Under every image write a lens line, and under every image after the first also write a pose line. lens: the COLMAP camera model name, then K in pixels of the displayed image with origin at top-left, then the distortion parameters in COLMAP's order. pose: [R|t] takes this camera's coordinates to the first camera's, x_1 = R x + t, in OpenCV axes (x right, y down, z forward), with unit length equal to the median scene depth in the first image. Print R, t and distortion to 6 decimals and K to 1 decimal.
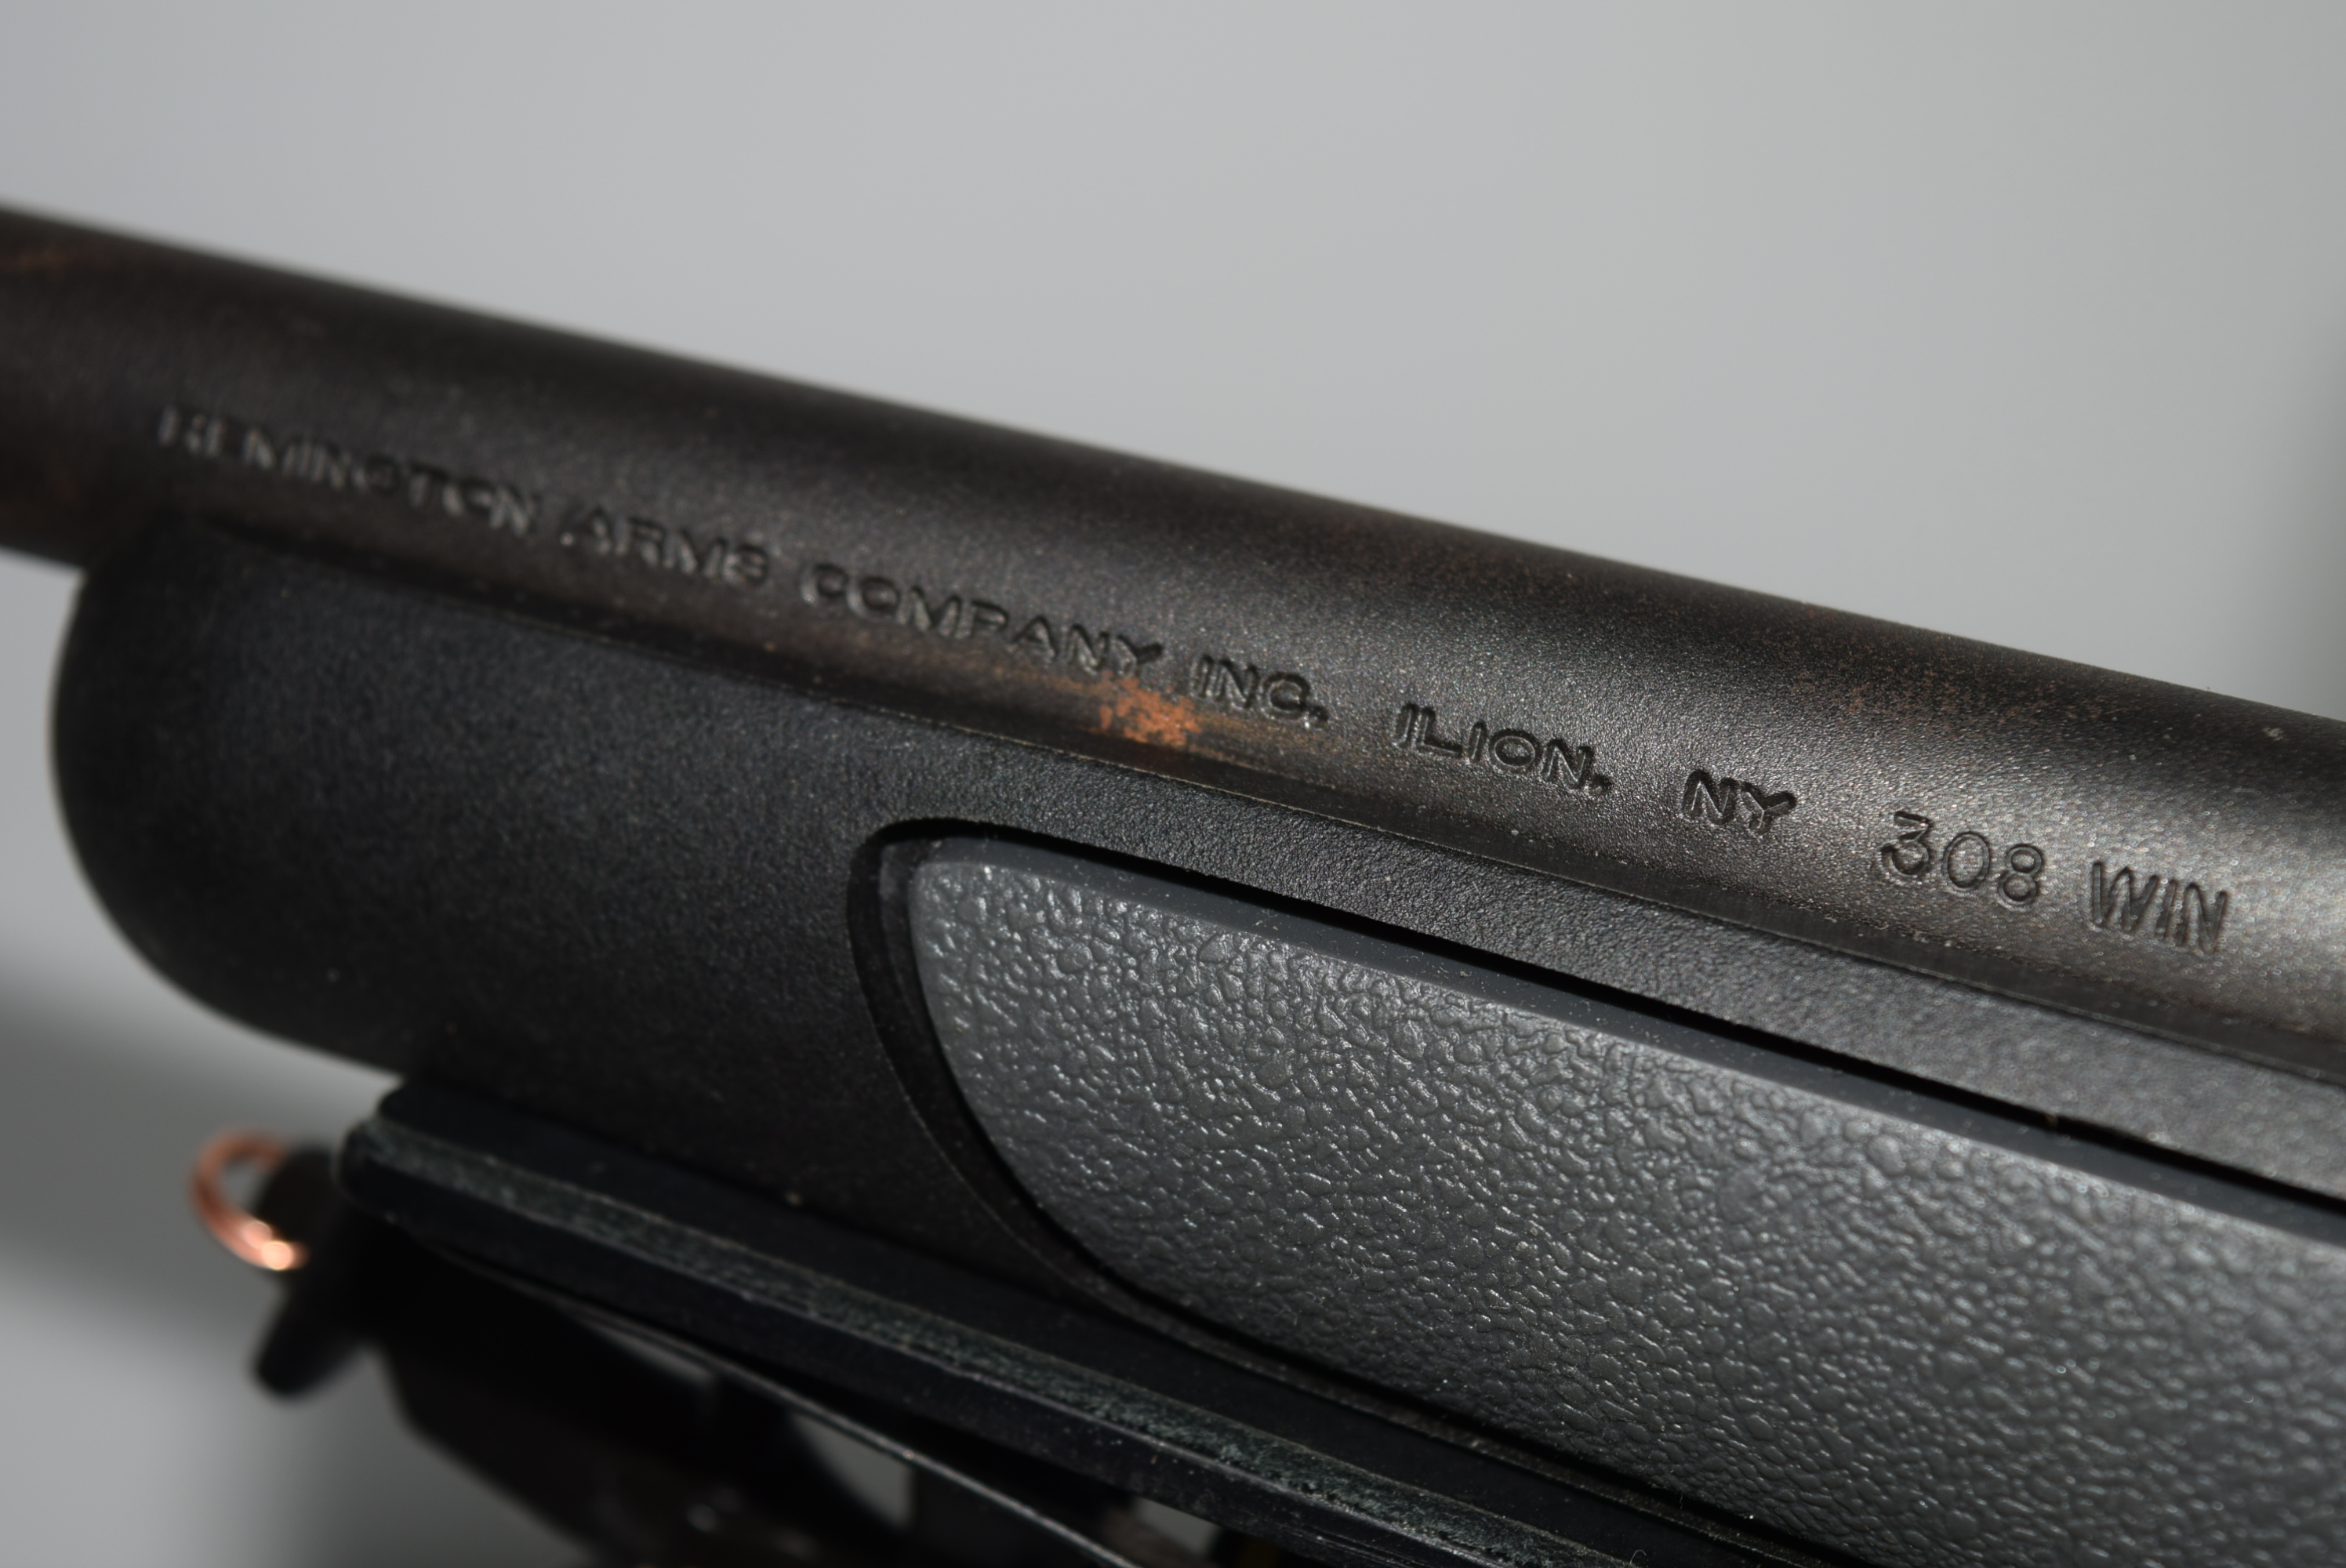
lens RADIAL K [[4584.8, 0, 1173.0], [0, 4584.8, 784.0], [0, 0, 1]] dist [-0.004824, -0.145745]
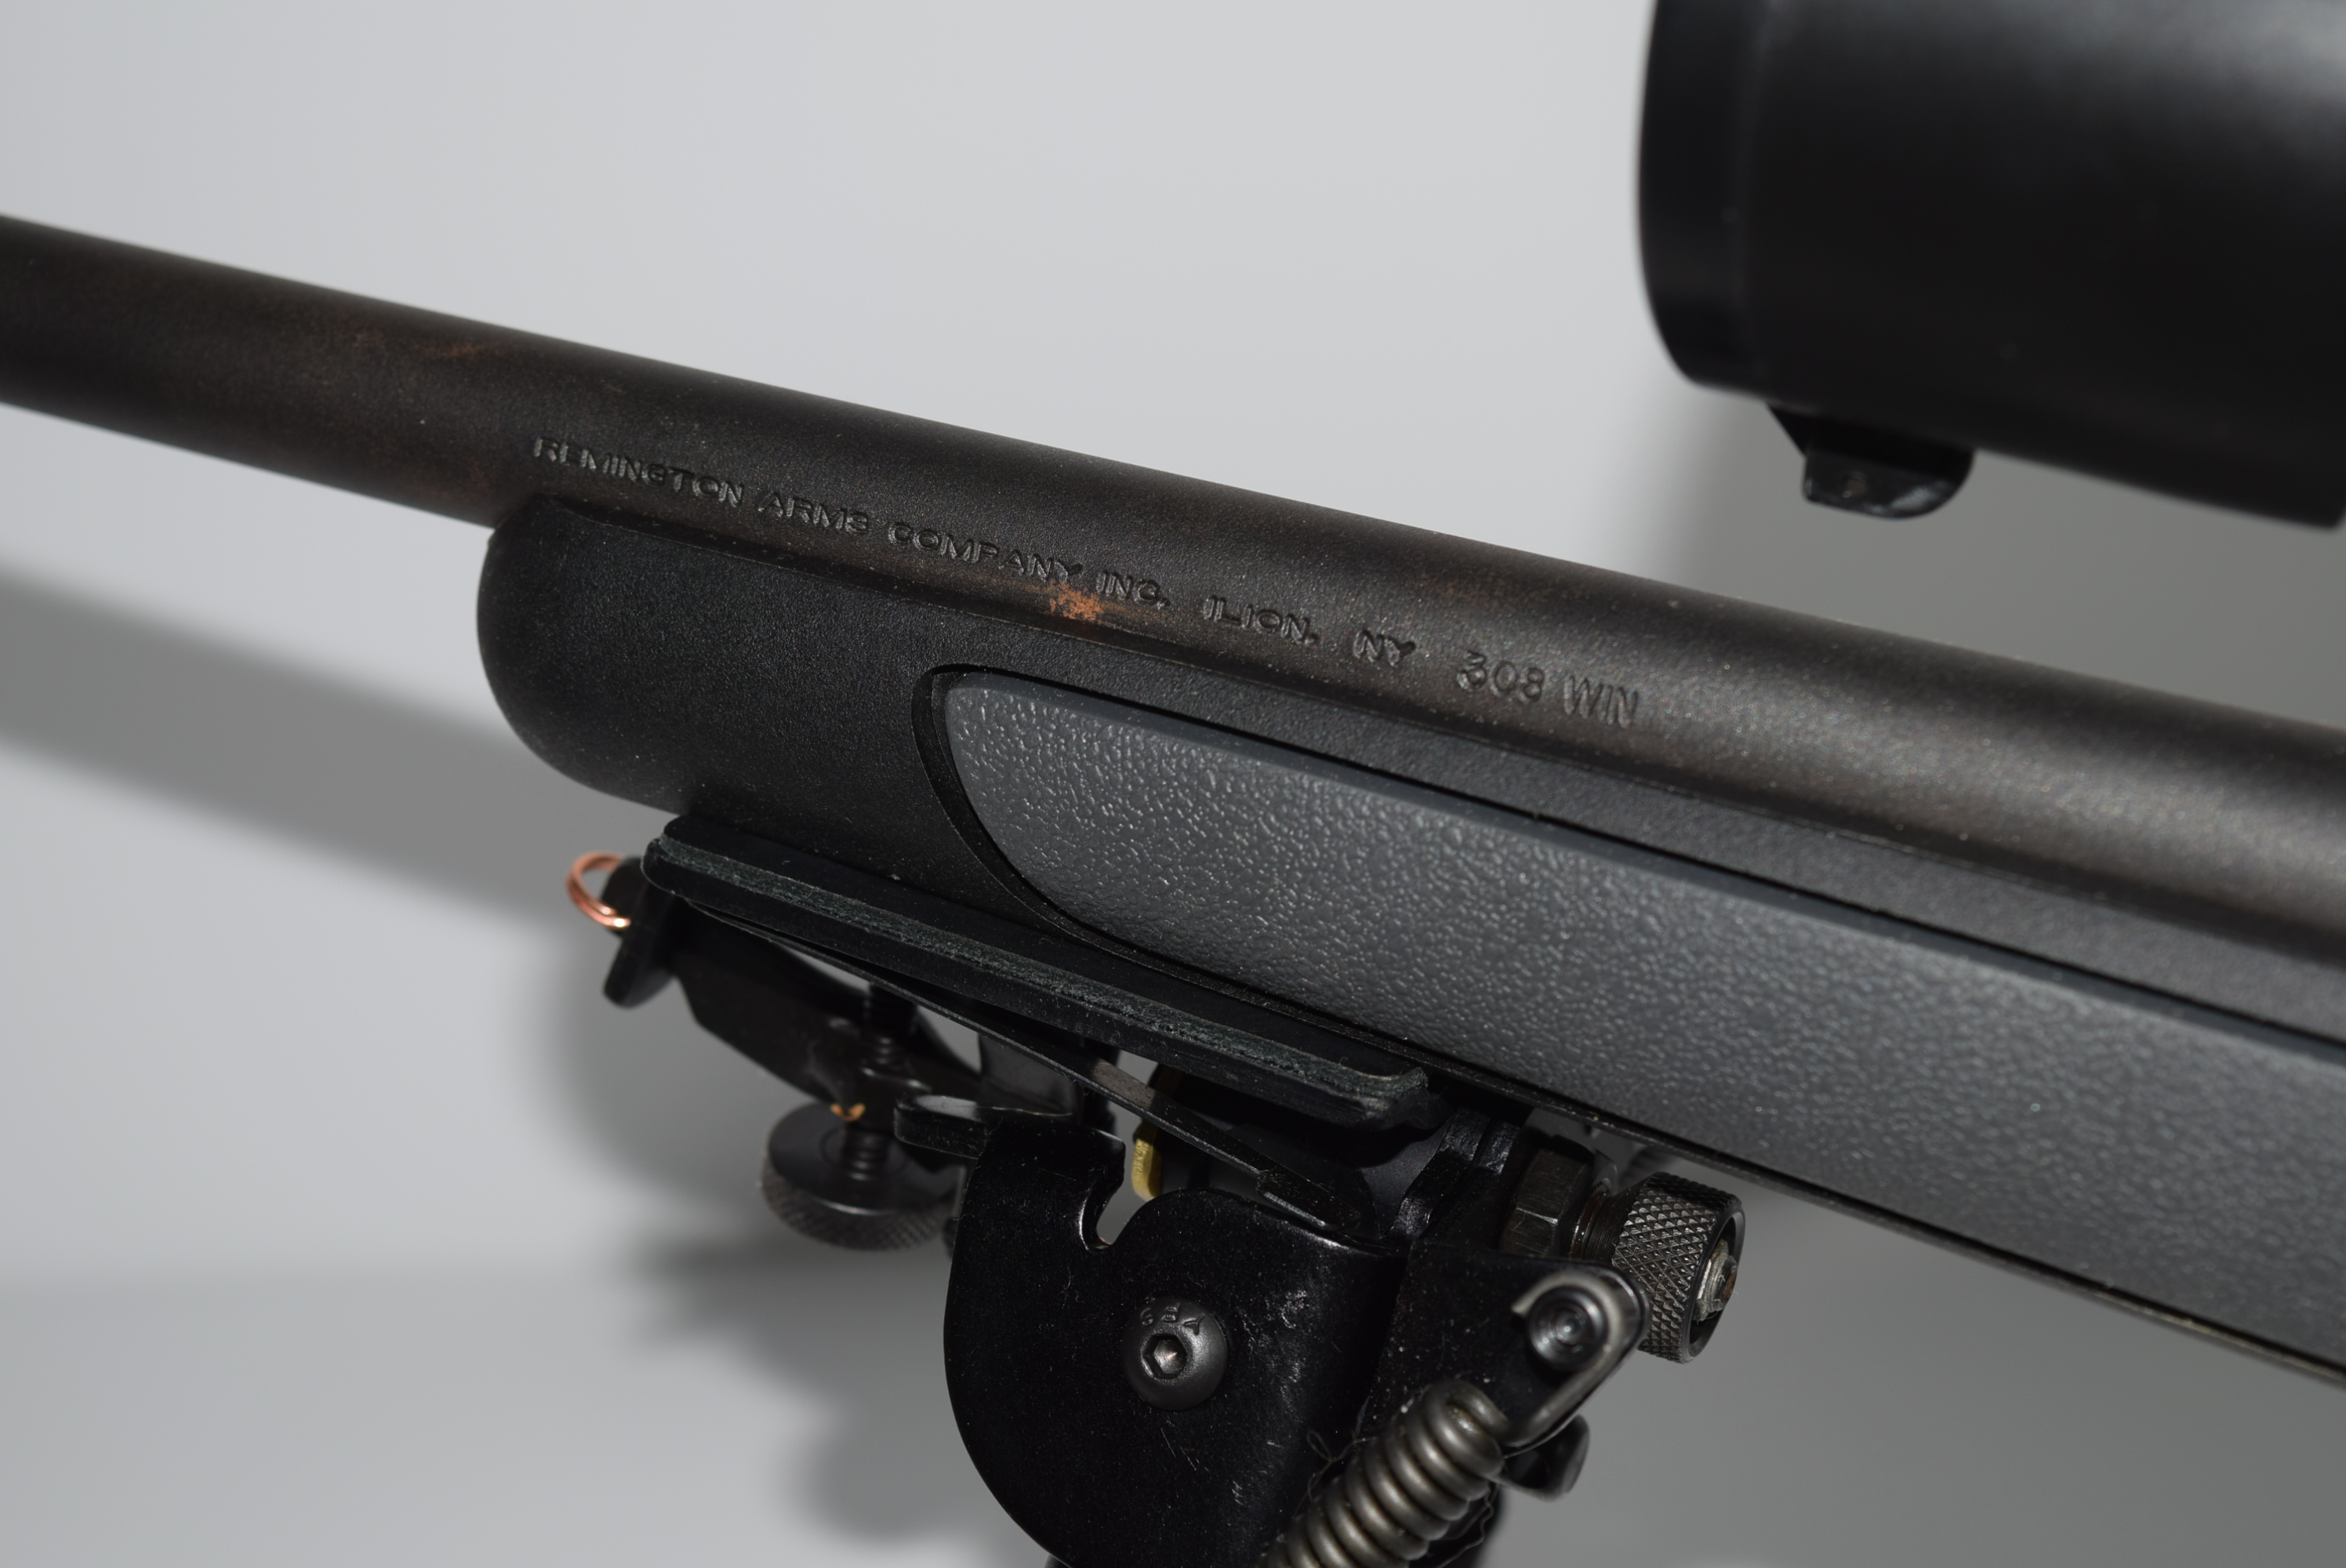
lens RADIAL K [[4888.9, 0, 1173.0], [0, 4888.9, 784.0], [0, 0, 1]] dist [-0.044607, 0.267003]
pose [[0.995068, -0.018497, -0.097455, 0.224424], [0.023389, 0.998510, 0.049297, -0.039197], [0.096398, -0.051334, 0.994018, -0.933710]]
